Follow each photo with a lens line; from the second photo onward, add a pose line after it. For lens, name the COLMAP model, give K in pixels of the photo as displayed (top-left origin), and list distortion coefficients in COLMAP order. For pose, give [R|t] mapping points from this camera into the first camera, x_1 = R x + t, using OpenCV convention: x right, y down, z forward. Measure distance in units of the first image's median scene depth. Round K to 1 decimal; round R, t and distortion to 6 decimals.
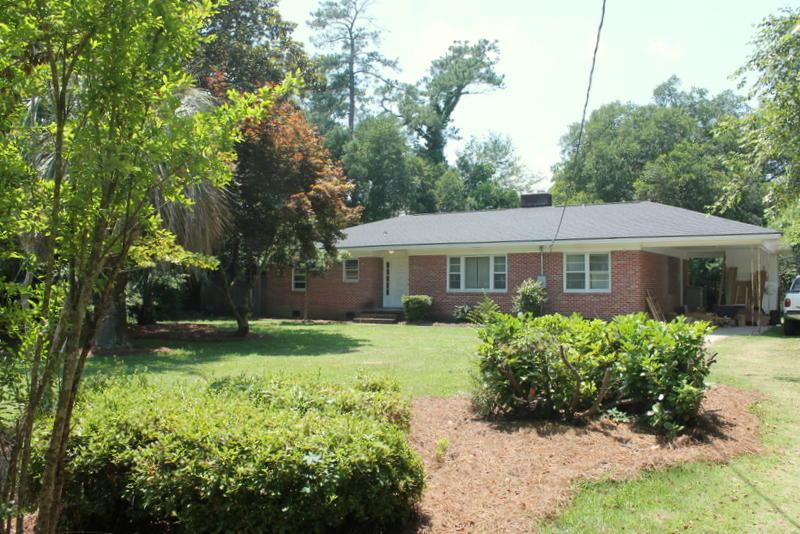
lens RADIAL K [[741.8, 0, 380.8], [0, 741.8, 267.2], [0, 0, 1]] dist [-0.141501, 0.006510]
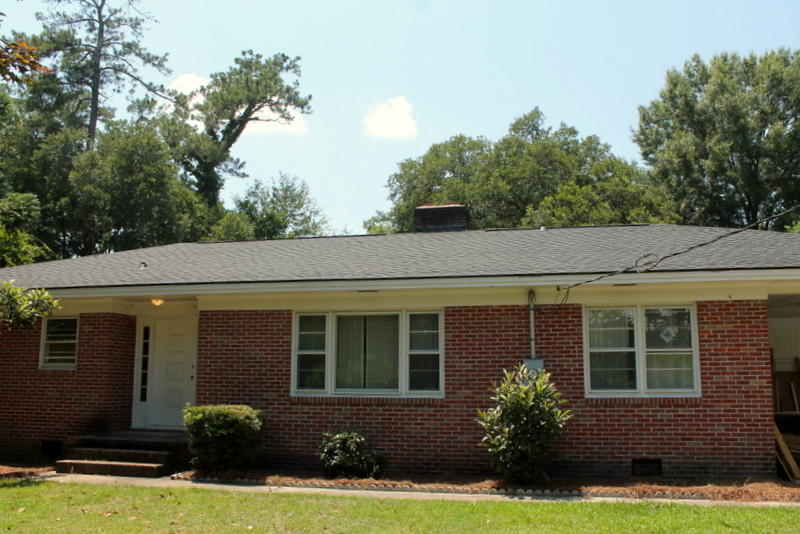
lens RADIAL K [[730.0, 0, 400.0], [0, 730.0, 267.0], [0, 0, 1]] dist [-0.166475, 0.180056]
pose [[0.930750, 0.056759, 0.361224, -0.004263], [-0.010606, 0.991654, -0.128489, 0.007272], [-0.365502, 0.115760, 0.923584, 0.342132]]
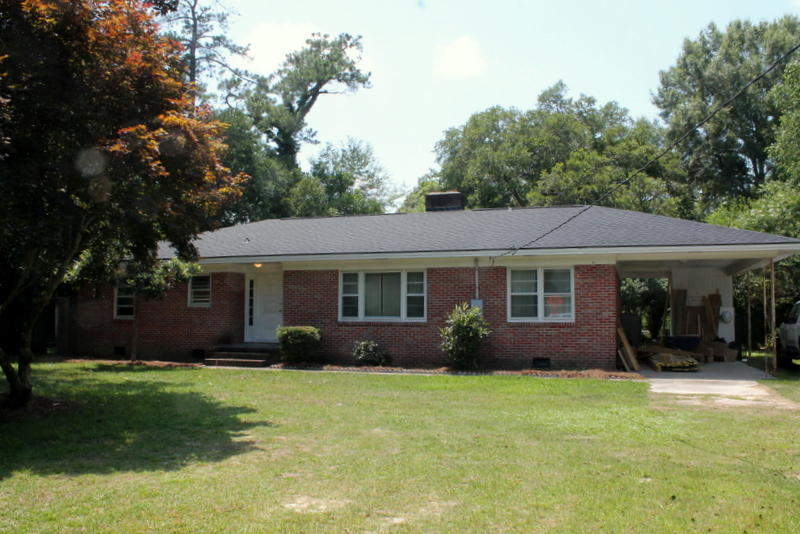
lens RADIAL K [[730.0, 0, 400.0], [0, 730.0, 267.0], [0, 0, 1]] dist [-0.166475, 0.180056]
pose [[0.965703, 0.015001, 0.259216, -0.021894], [-0.006052, 0.999359, -0.035288, 0.003168], [-0.259579, 0.032509, 0.965174, 0.176504]]
